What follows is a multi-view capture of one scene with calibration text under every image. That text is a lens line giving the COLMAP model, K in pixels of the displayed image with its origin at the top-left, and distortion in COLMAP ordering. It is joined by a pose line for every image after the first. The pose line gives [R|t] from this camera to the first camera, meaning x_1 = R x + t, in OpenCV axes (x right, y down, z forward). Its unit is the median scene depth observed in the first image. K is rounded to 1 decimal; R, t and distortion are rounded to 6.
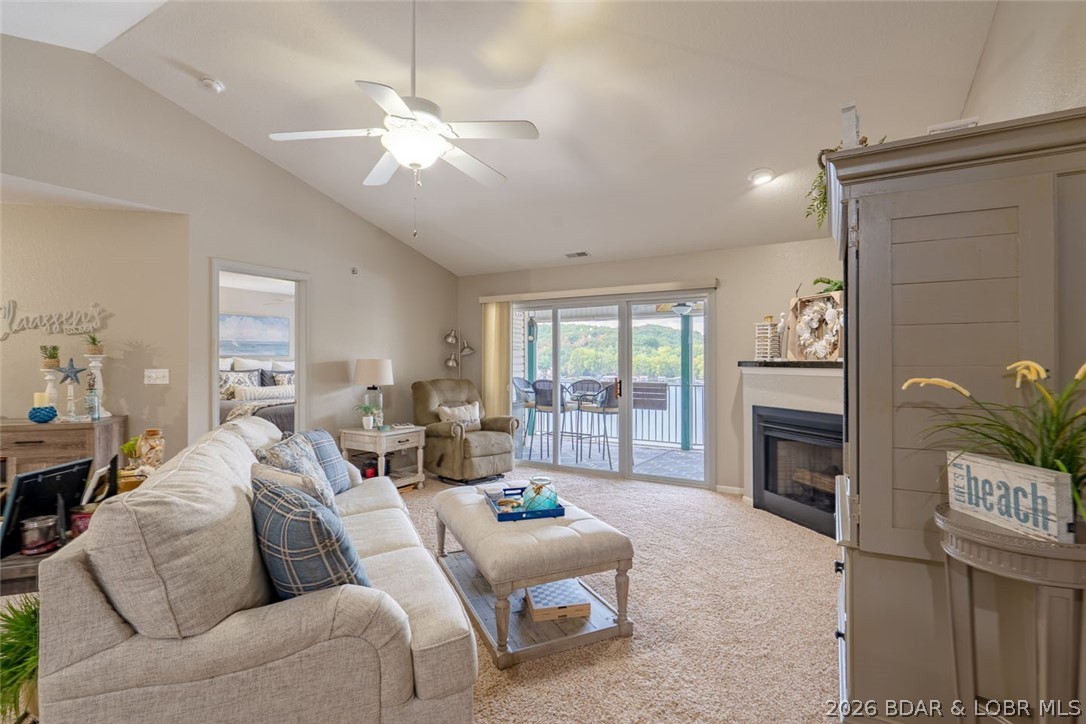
lens RADIAL K [[506.5, 0, 544.2], [0, 506.5, 366.8], [0, 0, 1]] dist [-0.002120, 0.003415]
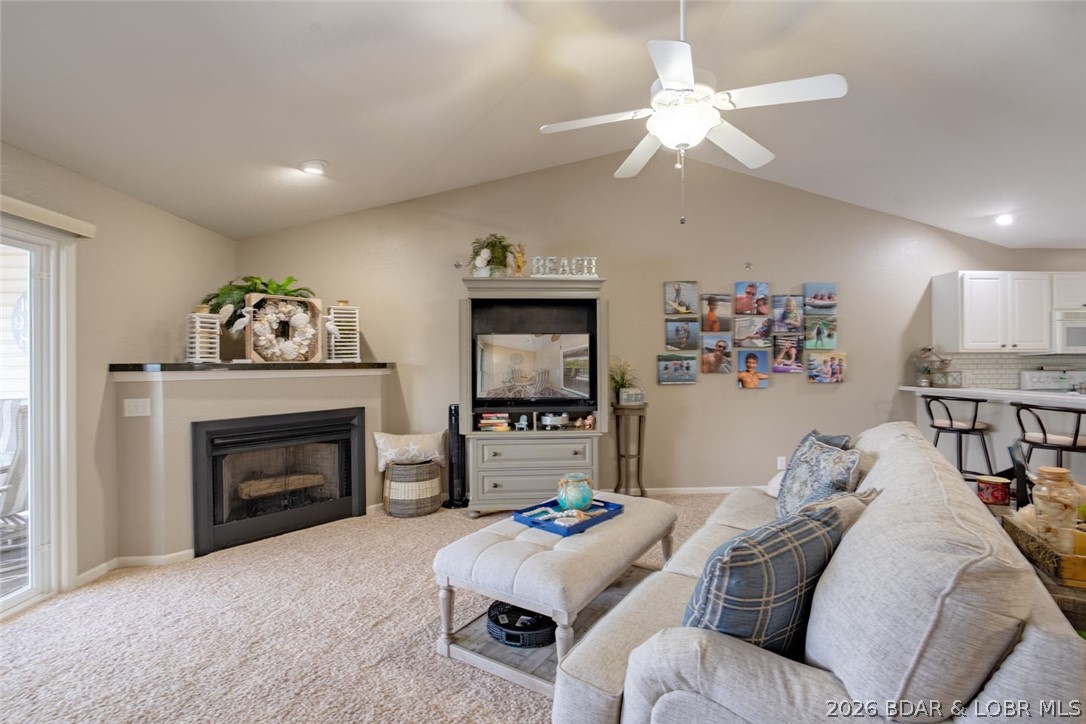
lens RADIAL K [[506.5, 0, 555.8], [0, 506.5, 361.7], [0, 0, 1]] dist [-0.002120, 0.003415]
pose [[-0.562497, 0.002909, 0.826794, -0.472180], [0.014547, 0.999874, 0.006379, -0.010023], [-0.826671, 0.015616, -0.562468, 0.899990]]
